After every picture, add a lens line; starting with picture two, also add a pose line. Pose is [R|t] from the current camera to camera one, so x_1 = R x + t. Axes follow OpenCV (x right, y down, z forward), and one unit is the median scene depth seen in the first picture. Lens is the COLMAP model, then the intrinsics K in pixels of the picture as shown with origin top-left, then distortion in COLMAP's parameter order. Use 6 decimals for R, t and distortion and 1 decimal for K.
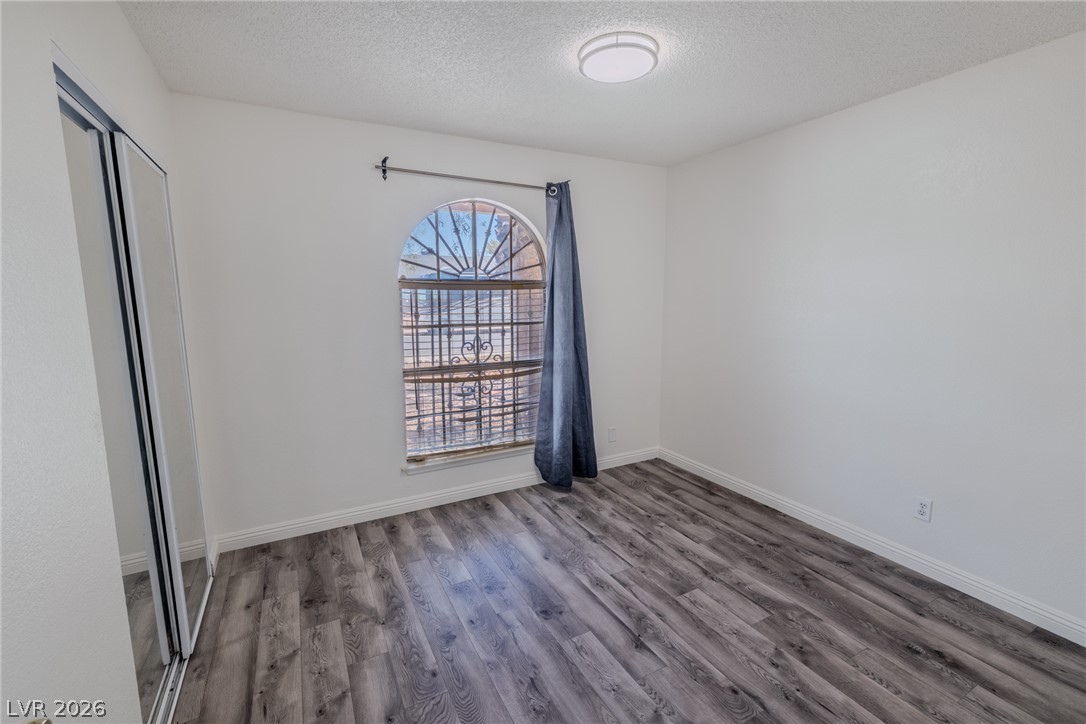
lens RADIAL K [[467.8, 0, 544.8], [0, 467.8, 355.5], [0, 0, 1]] dist [-0.004434, 0.000258]
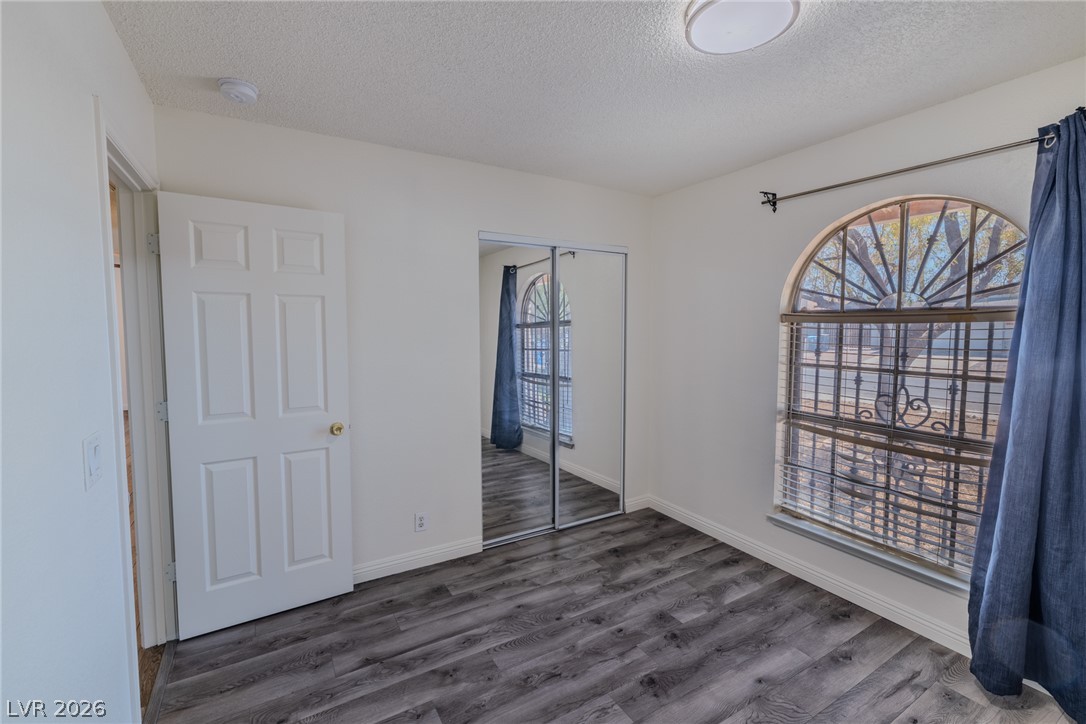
lens RADIAL K [[467.8, 0, 539.7], [0, 467.8, 357.5], [0, 0, 1]] dist [-0.004434, 0.000258]
pose [[0.046378, 0.071511, -0.996361, 0.562120], [-0.140561, 0.987978, 0.064366, -0.059845], [0.988985, 0.137064, 0.055872, 0.440131]]
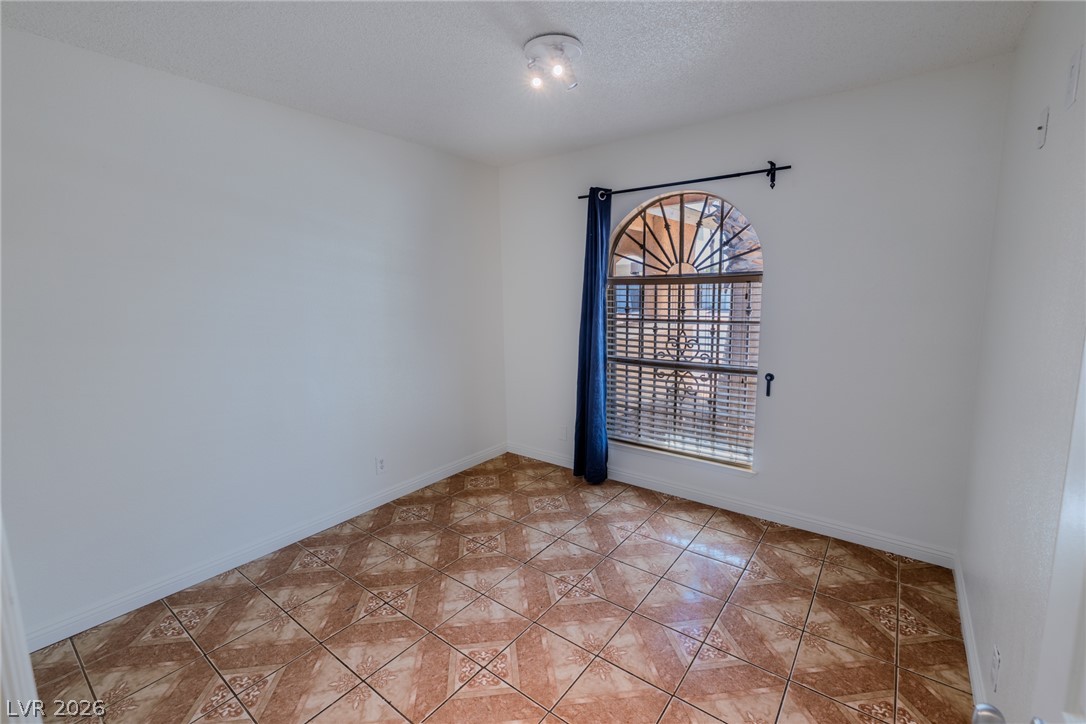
lens RADIAL K [[467.8, 0, 544.4], [0, 467.8, 358.9], [0, 0, 1]] dist [-0.004434, 0.000258]
pose [[0.408633, 0.133243, -0.902920, 0.660340], [-0.116239, 0.988828, 0.093315, -0.047849], [0.905267, 0.066823, 0.419556, 0.359146]]
